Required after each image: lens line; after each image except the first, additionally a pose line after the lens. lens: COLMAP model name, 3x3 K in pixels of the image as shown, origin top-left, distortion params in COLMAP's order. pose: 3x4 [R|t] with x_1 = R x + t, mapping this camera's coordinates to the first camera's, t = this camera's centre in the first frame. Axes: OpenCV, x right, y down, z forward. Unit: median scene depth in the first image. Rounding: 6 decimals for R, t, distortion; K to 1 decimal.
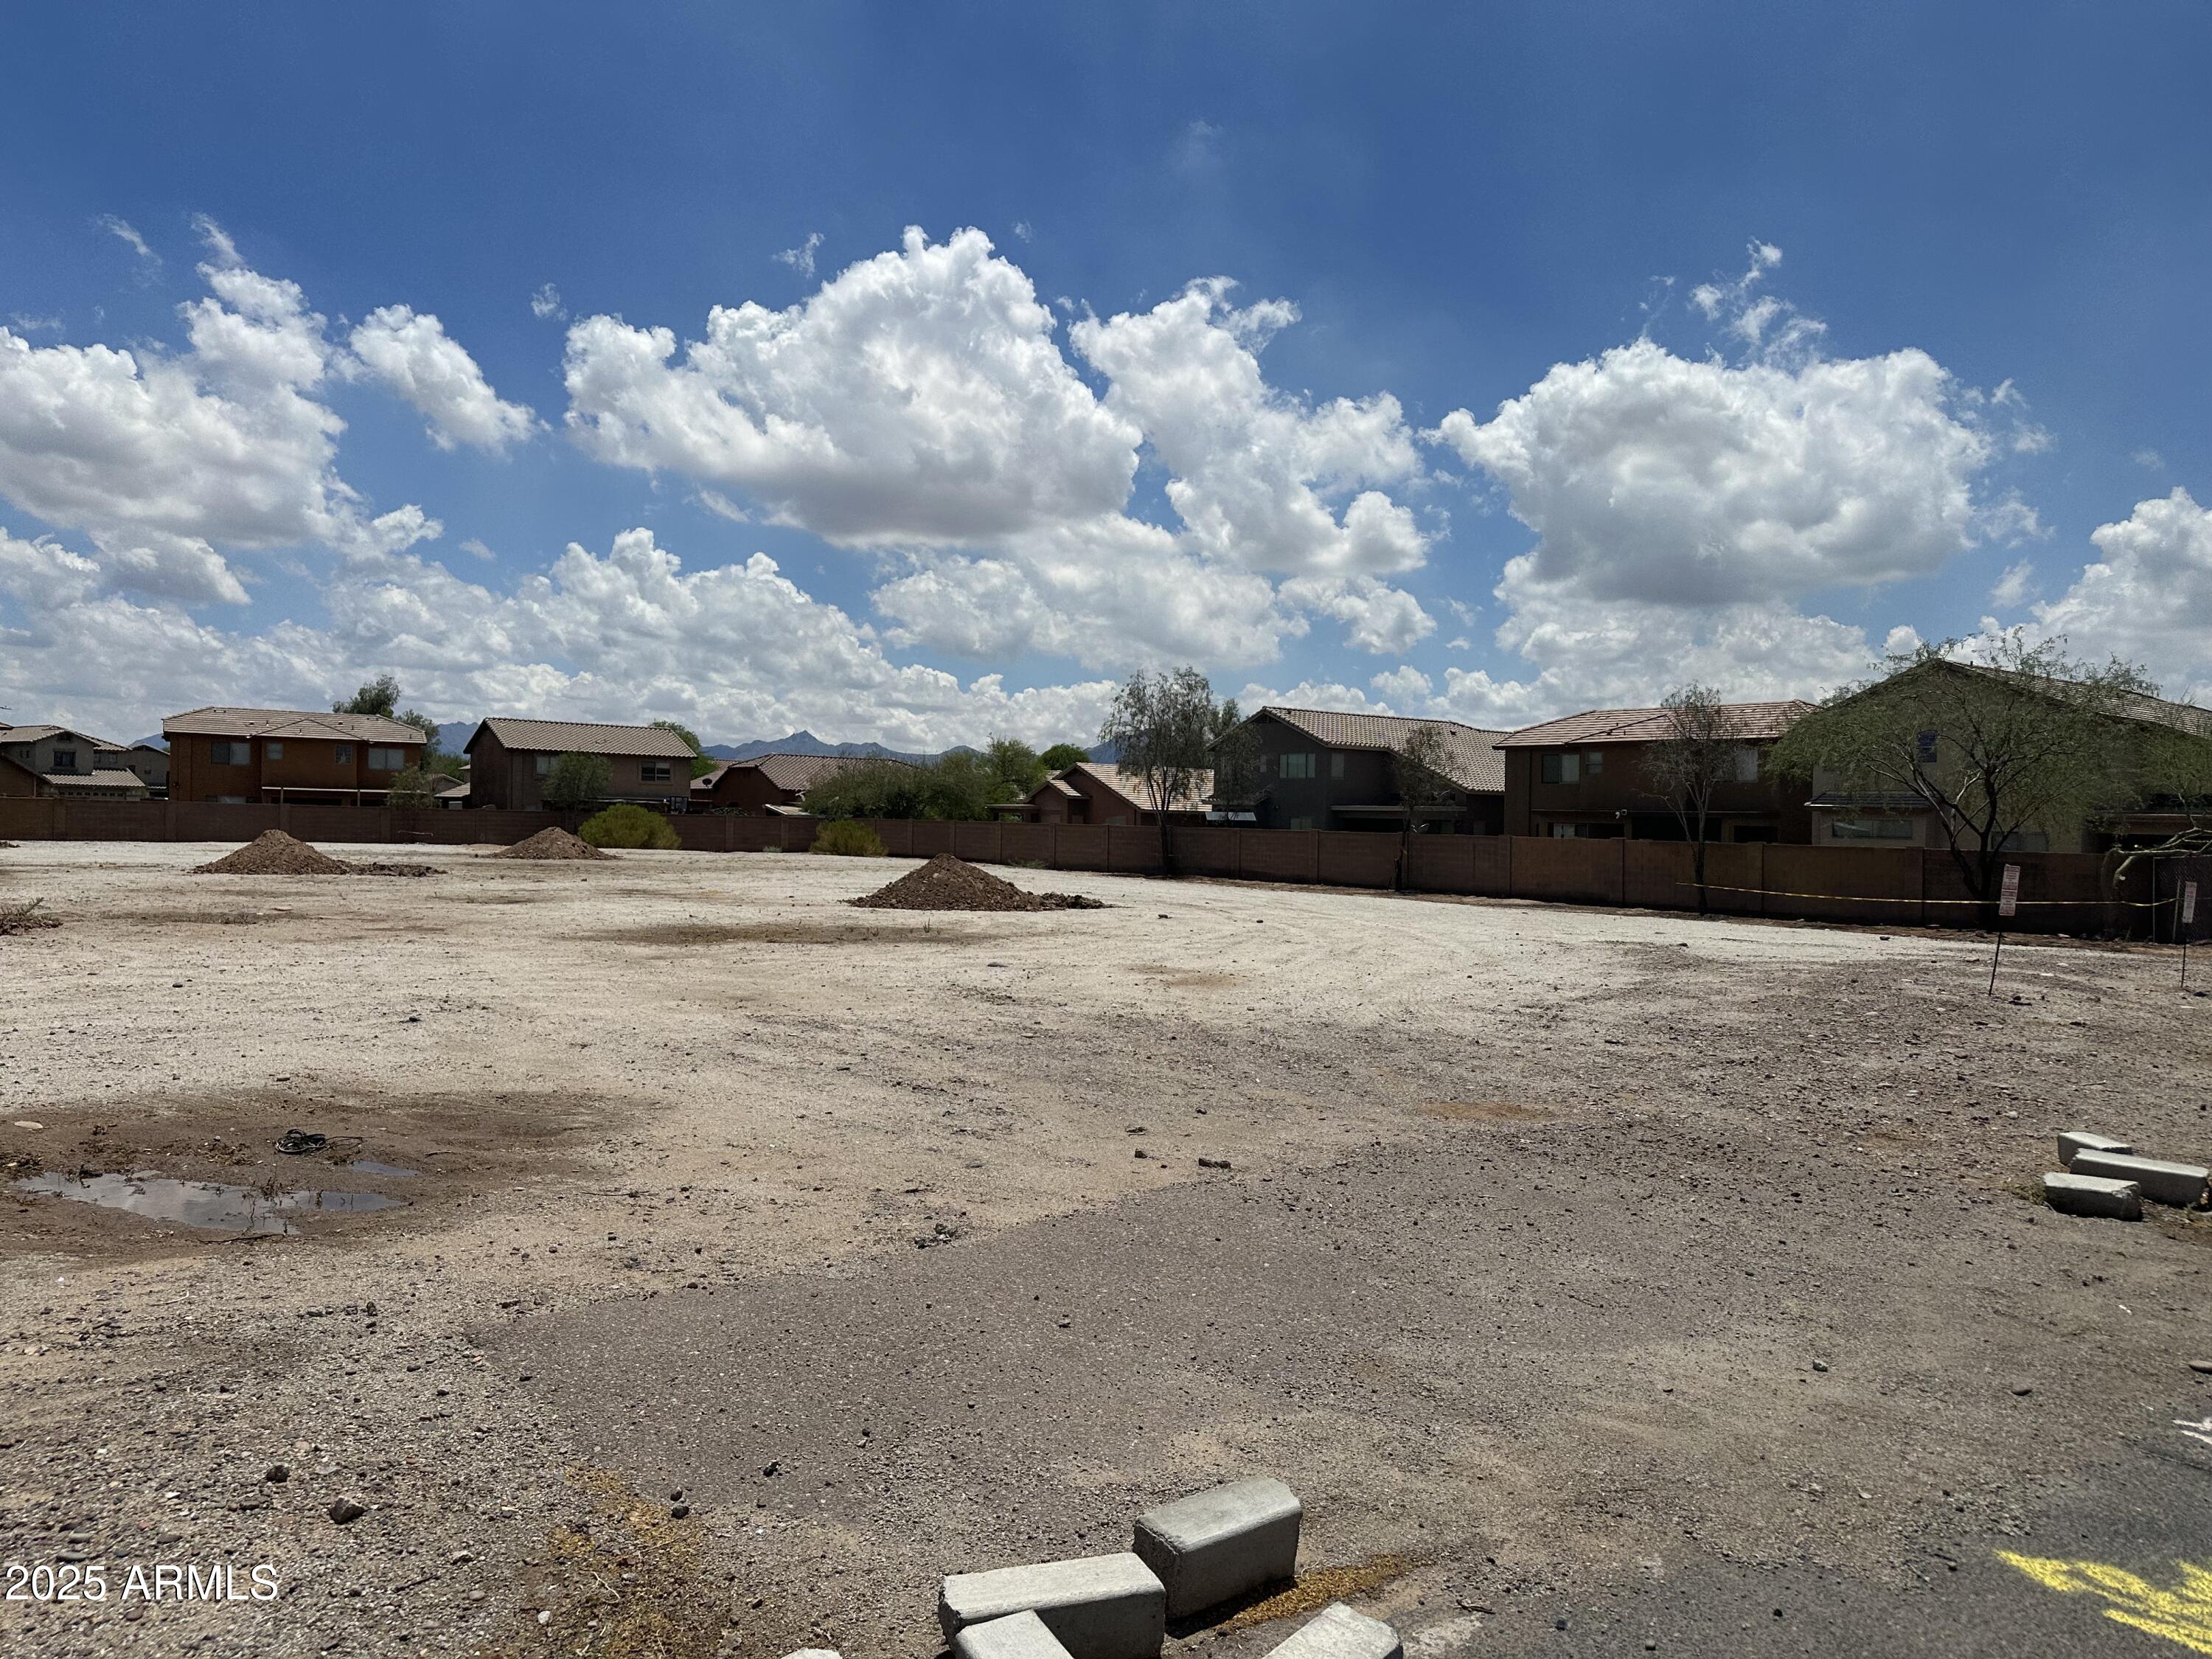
lens RADIAL K [[1510.7, 0, 1052.7], [0, 1510.7, 817.7], [0, 0, 1]] dist [0.068063, -0.087720]
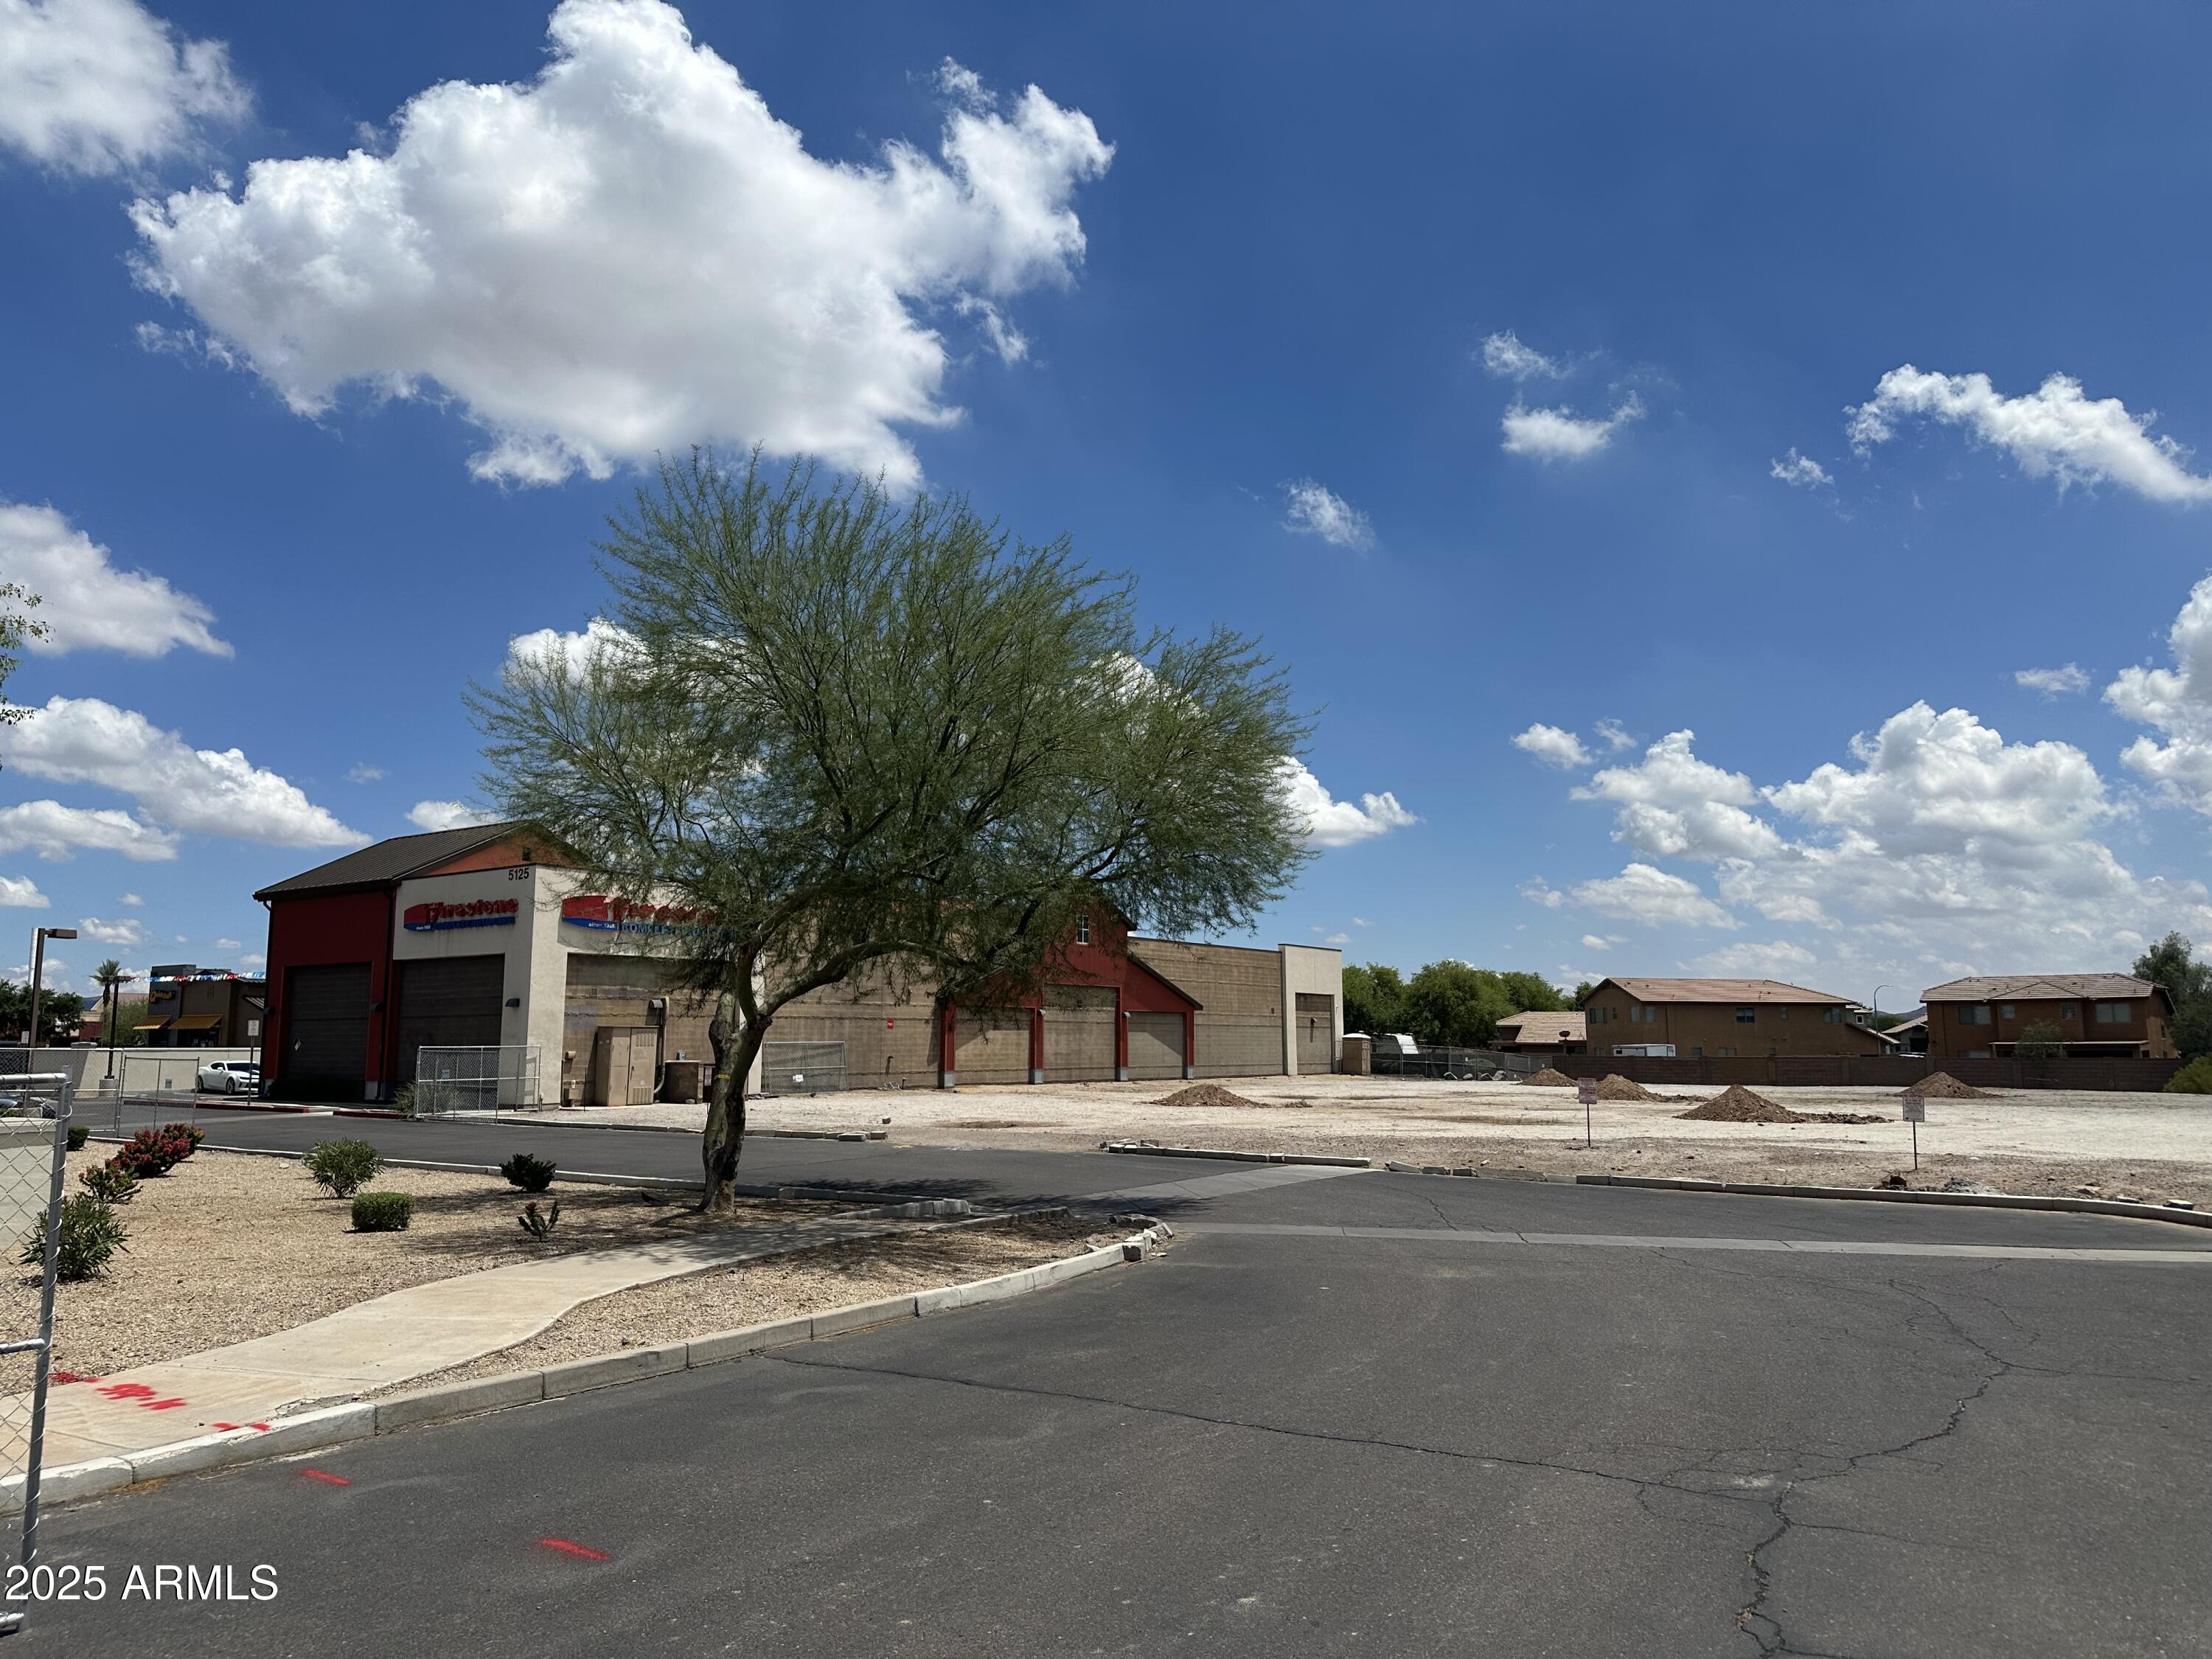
lens RADIAL K [[1510.7, 0, 1089.8], [0, 1510.7, 823.6], [0, 0, 1]] dist [0.068063, -0.087720]
pose [[0.305340, -0.161130, -0.938512, 0.393884], [0.008319, 0.985994, -0.166576, 0.003913], [0.952207, 0.043055, 0.302403, -0.023122]]
